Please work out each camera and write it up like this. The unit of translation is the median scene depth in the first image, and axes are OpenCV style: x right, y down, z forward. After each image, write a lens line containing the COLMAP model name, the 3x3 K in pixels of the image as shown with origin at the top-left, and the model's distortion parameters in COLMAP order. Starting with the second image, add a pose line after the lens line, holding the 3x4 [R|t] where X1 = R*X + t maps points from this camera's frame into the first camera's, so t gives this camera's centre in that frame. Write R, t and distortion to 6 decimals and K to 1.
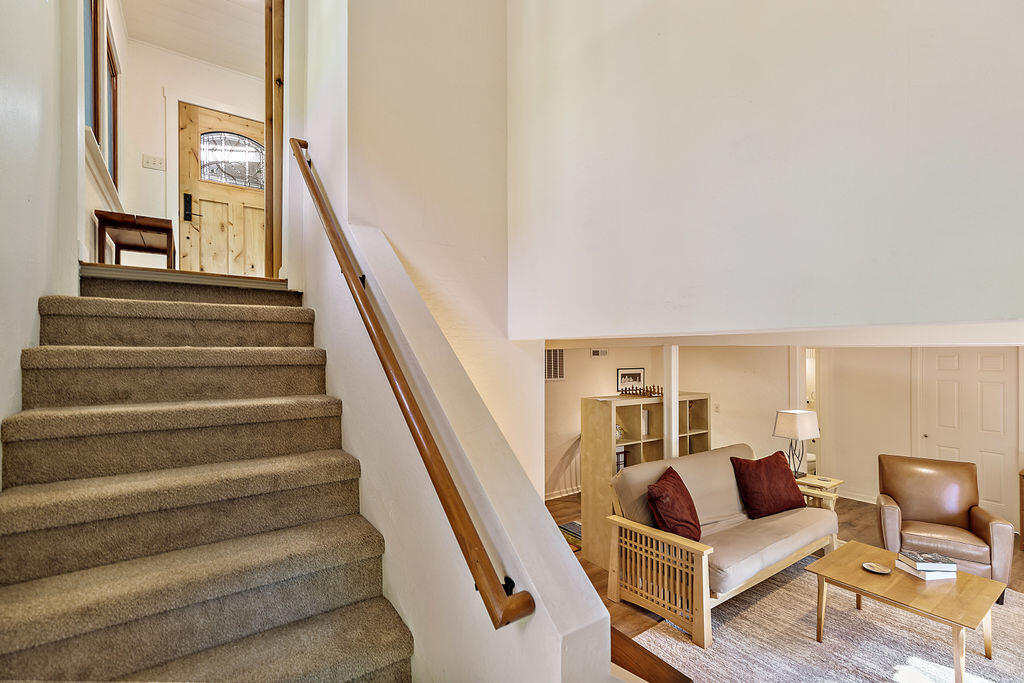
lens RADIAL K [[467.2, 0, 509.1], [0, 467.2, 348.0], [0, 0, 1]] dist [0.002064, 0.000194]
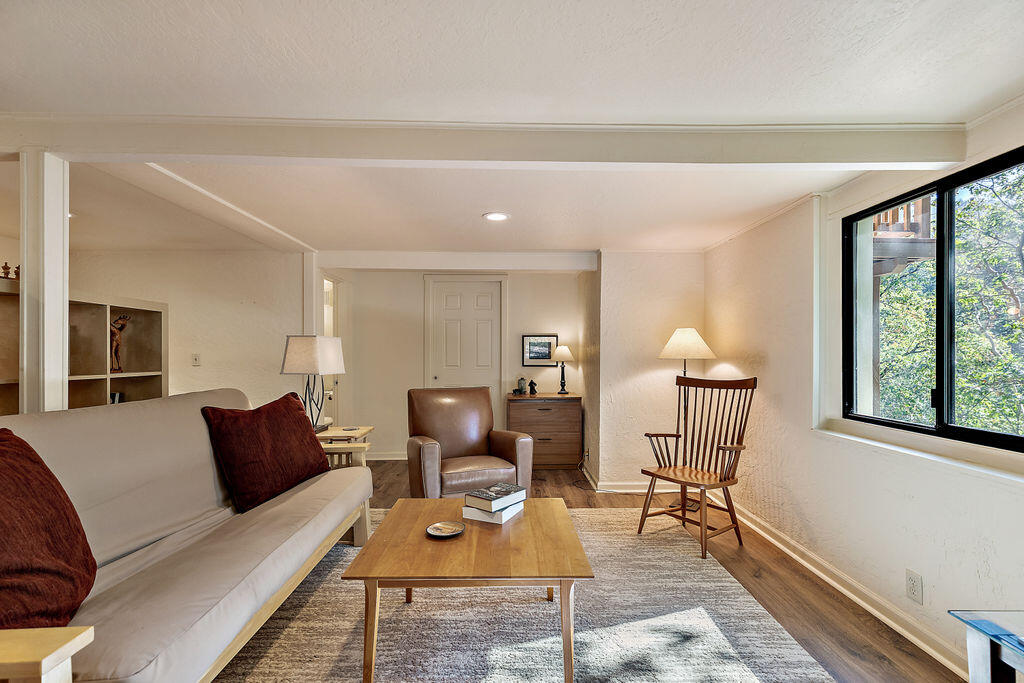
lens RADIAL K [[461.9, 0, 513.5], [0, 461.9, 354.1], [0, 0, 1]] dist [0.002779, 0.000164]
pose [[0.558424, 0.002452, 0.829552, 0.268991], [-0.006543, 0.999978, 0.001449, 0.193144], [-0.829530, -0.006237, 0.558428, 0.474130]]
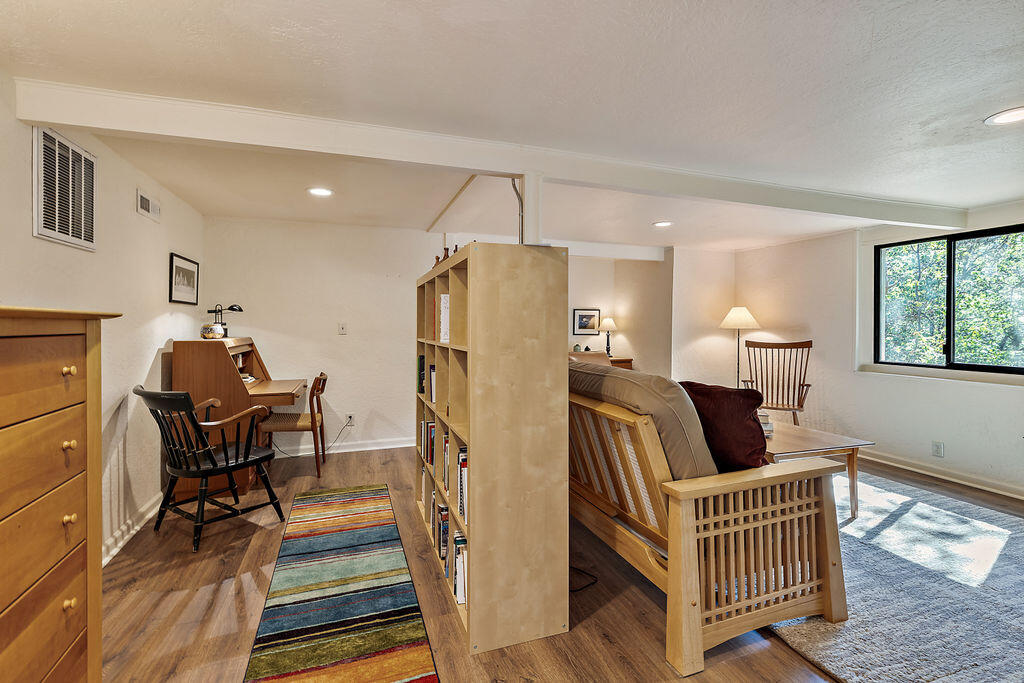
lens RADIAL K [[470.0, 0, 509.3], [0, 470.0, 327.7], [0, 0, 1]] dist [0.003652, 0.000196]
pose [[0.263953, -0.000885, 0.964535, -0.238845], [-0.011642, 0.999924, 0.004103, 0.200770], [-0.964465, -0.012312, 0.263923, 0.988994]]
